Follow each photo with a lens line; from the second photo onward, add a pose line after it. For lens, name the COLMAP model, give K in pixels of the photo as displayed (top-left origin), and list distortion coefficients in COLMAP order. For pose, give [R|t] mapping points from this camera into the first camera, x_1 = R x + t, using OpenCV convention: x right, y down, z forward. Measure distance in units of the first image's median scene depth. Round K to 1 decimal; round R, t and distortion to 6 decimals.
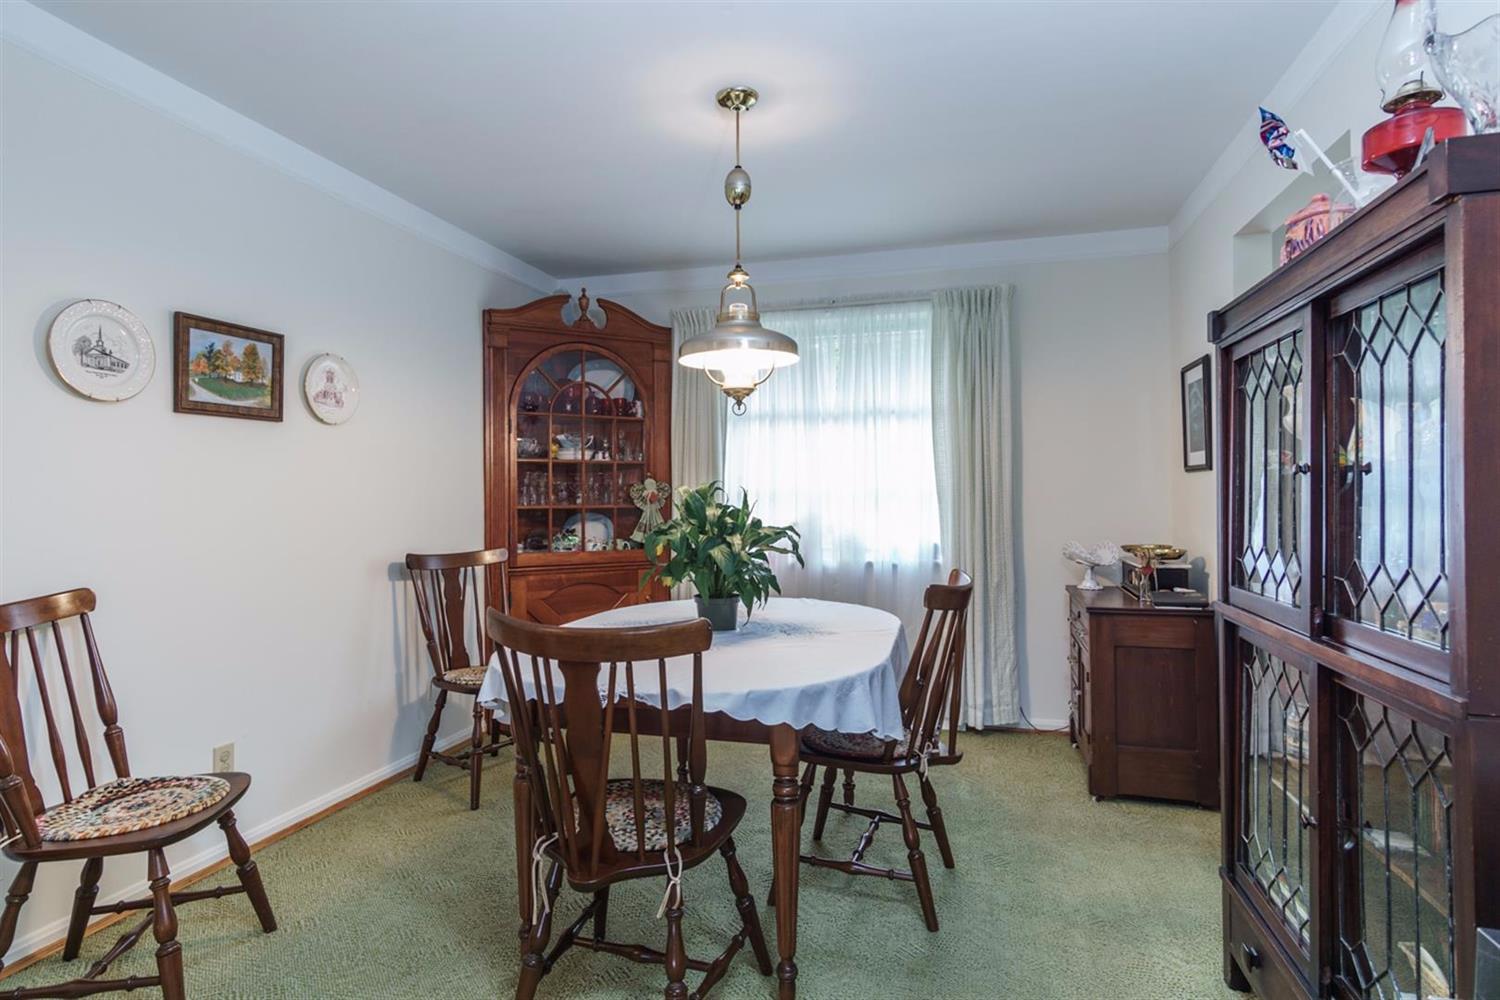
lens RADIAL K [[795.9, 0, 746.2], [0, 795.9, 490.5], [0, 0, 1]] dist [0.004023, -0.000528]
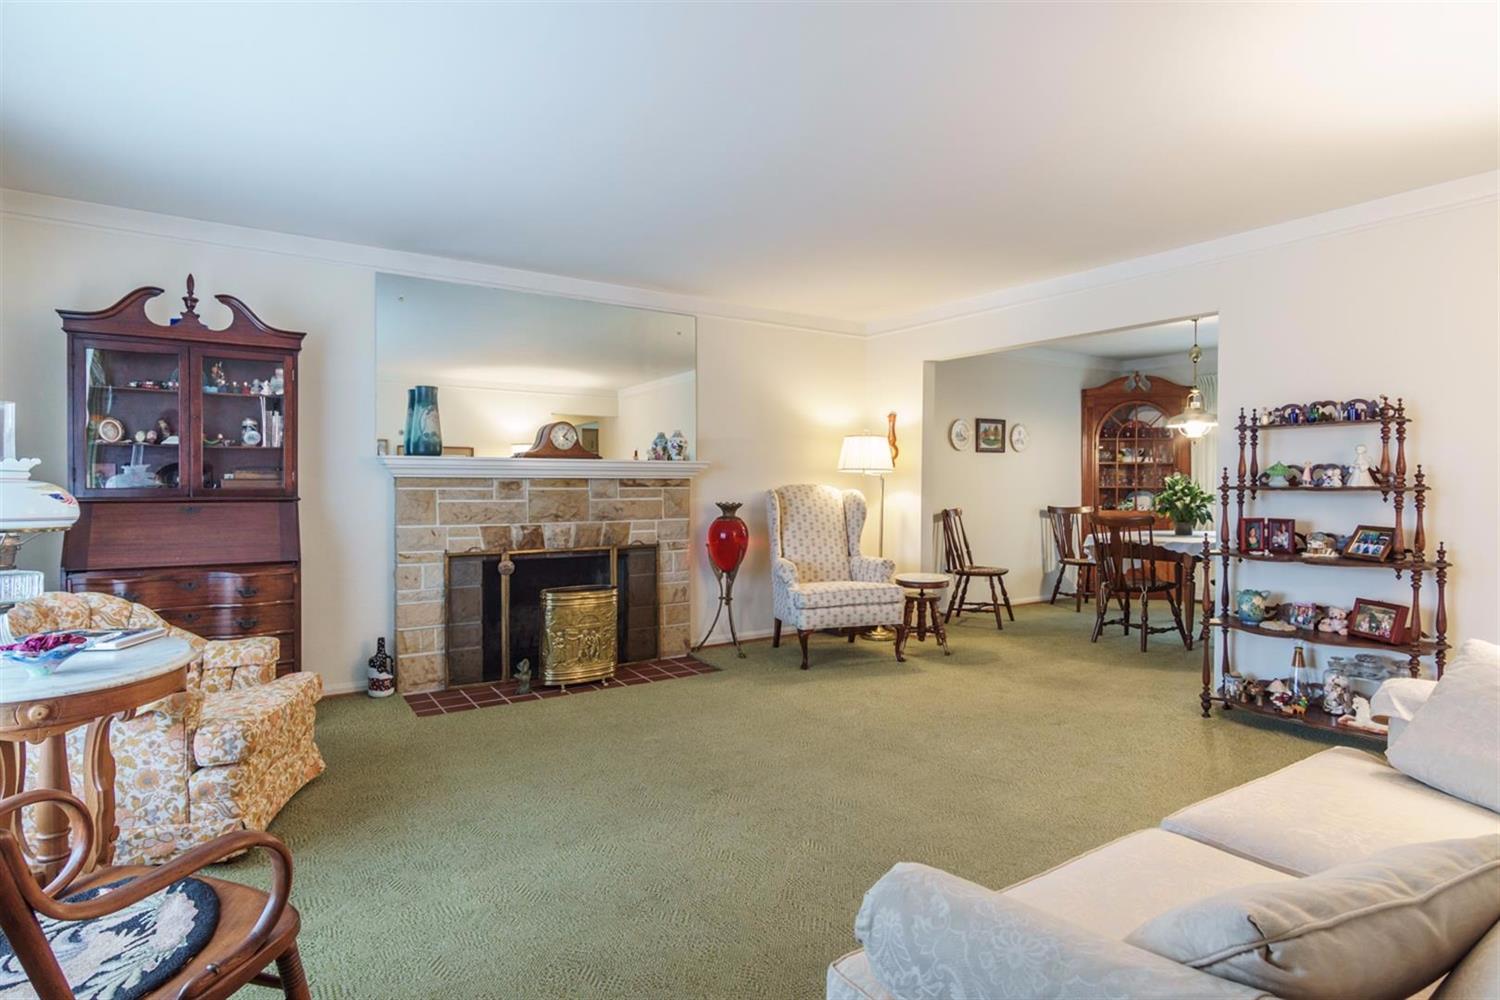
lens RADIAL K [[795.9, 0, 746.2], [0, 795.9, 490.5], [0, 0, 1]] dist [0.004023, -0.000528]
pose [[0.760847, 0.012807, -0.648804, 0.344678], [-0.000761, 0.999822, 0.018843, -0.006847], [0.648930, -0.013843, 0.760722, -1.122351]]
